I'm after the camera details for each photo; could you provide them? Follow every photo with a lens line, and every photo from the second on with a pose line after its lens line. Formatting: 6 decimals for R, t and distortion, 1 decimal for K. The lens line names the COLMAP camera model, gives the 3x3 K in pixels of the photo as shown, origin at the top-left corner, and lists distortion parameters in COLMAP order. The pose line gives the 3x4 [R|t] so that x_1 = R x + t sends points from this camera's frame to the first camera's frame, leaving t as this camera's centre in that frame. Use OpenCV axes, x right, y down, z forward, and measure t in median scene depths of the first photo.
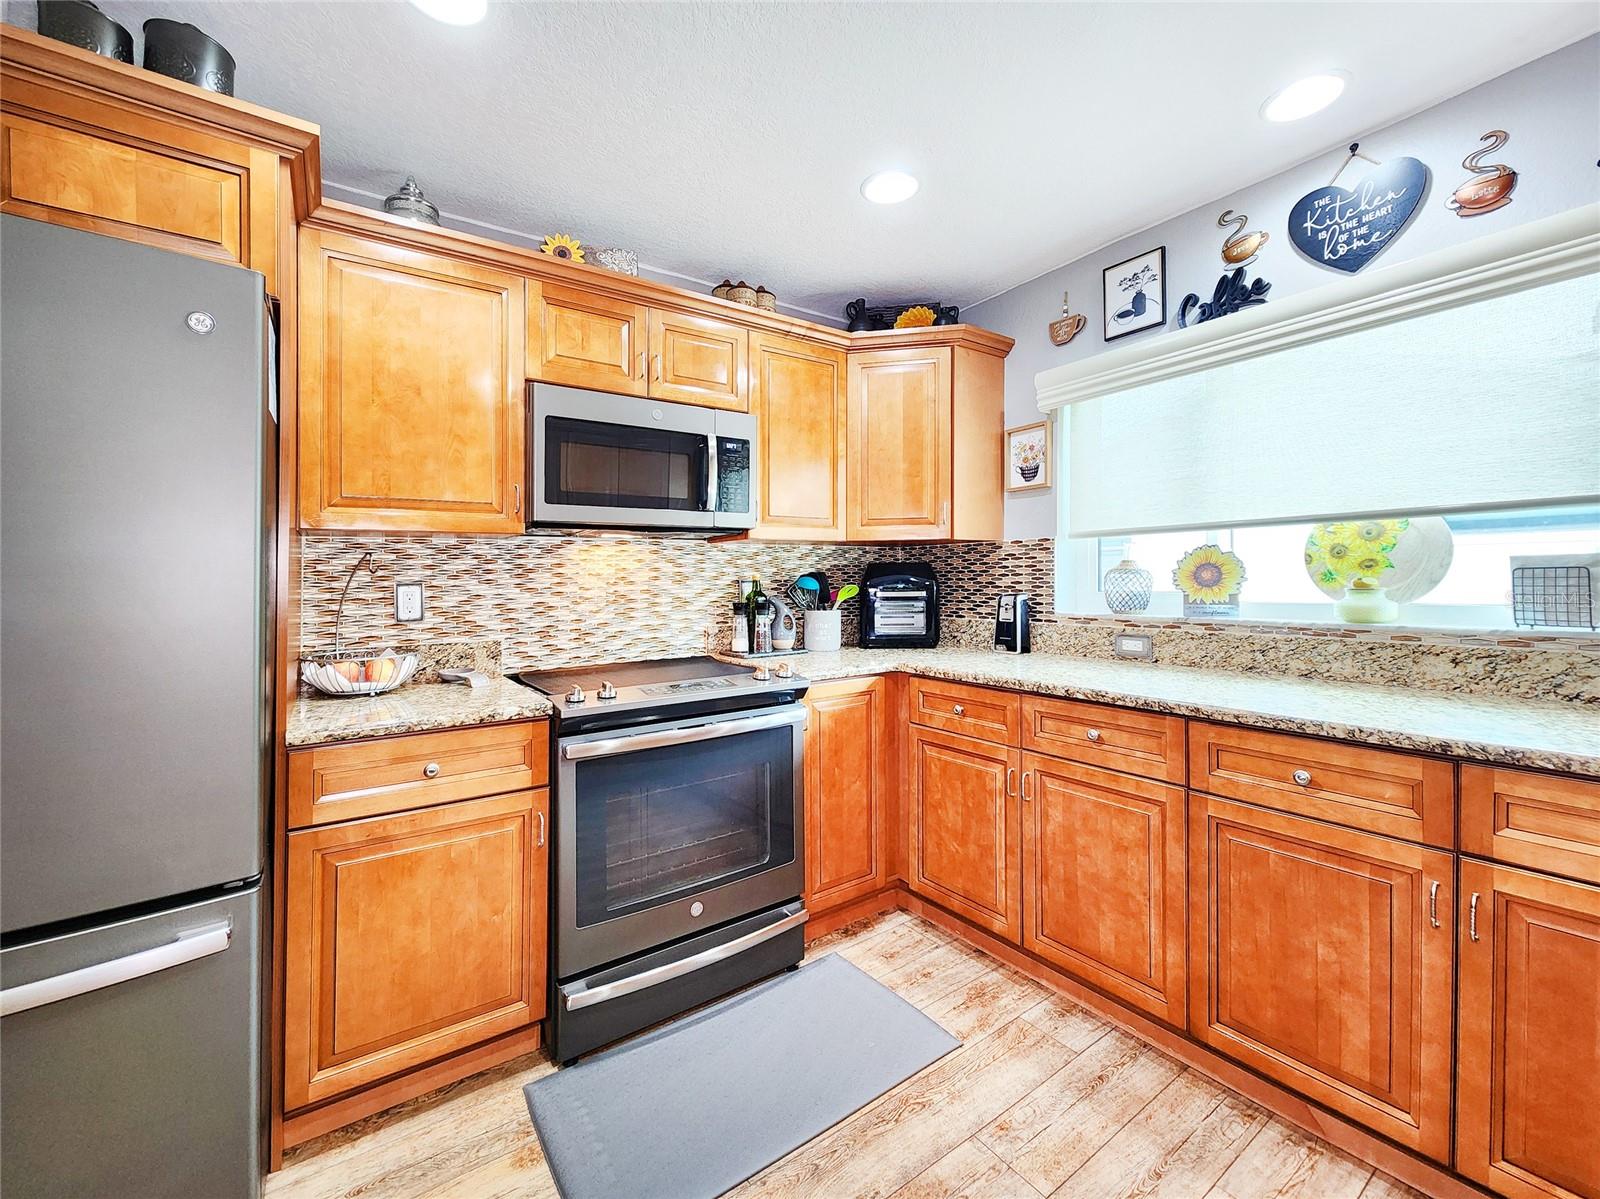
lens RADIAL K [[664.5, 0, 846.3], [0, 664.5, 578.0], [0, 0, 1]] dist [0.004585, -0.001977]
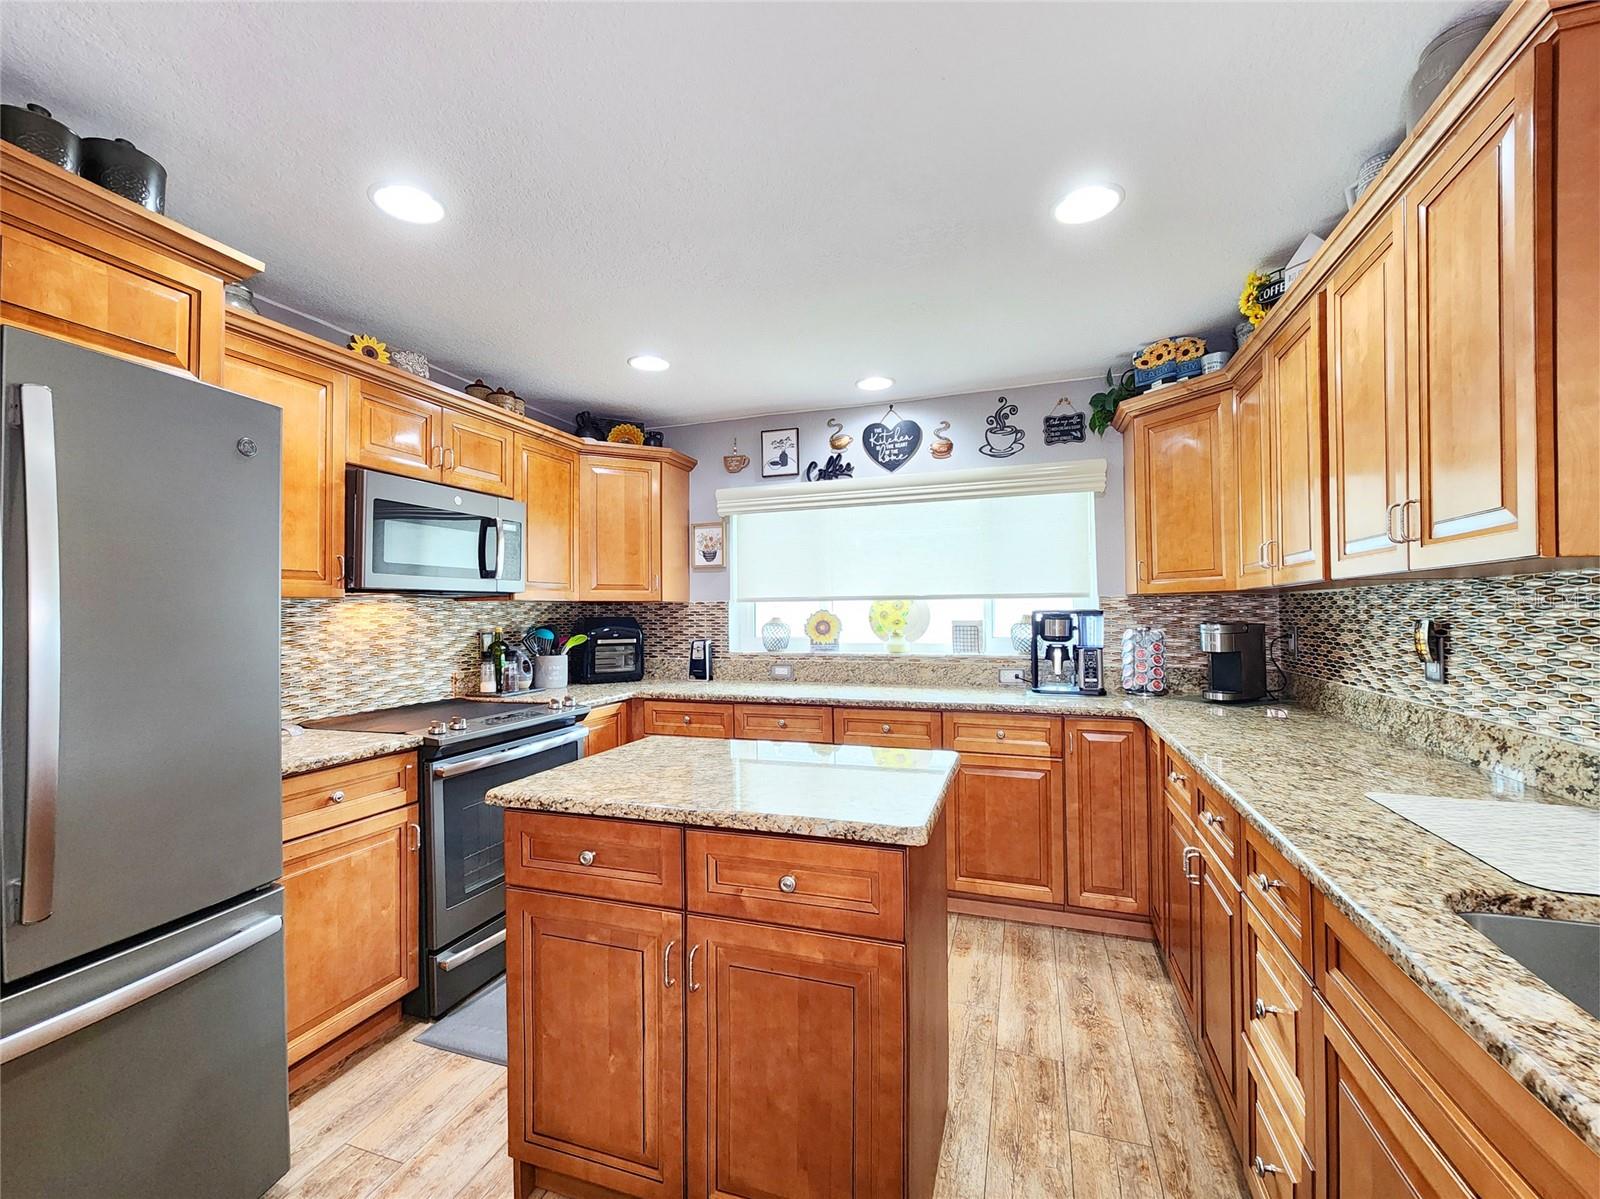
lens RADIAL K [[664.5, 0, 796.7], [0, 664.5, 602.9], [0, 0, 1]] dist [0.004585, -0.001977]
pose [[0.826011, 0.012111, 0.563525, -0.494467], [-0.001132, 0.999803, -0.019827, -0.035742], [-0.563654, 0.015739, 0.825861, -0.388934]]
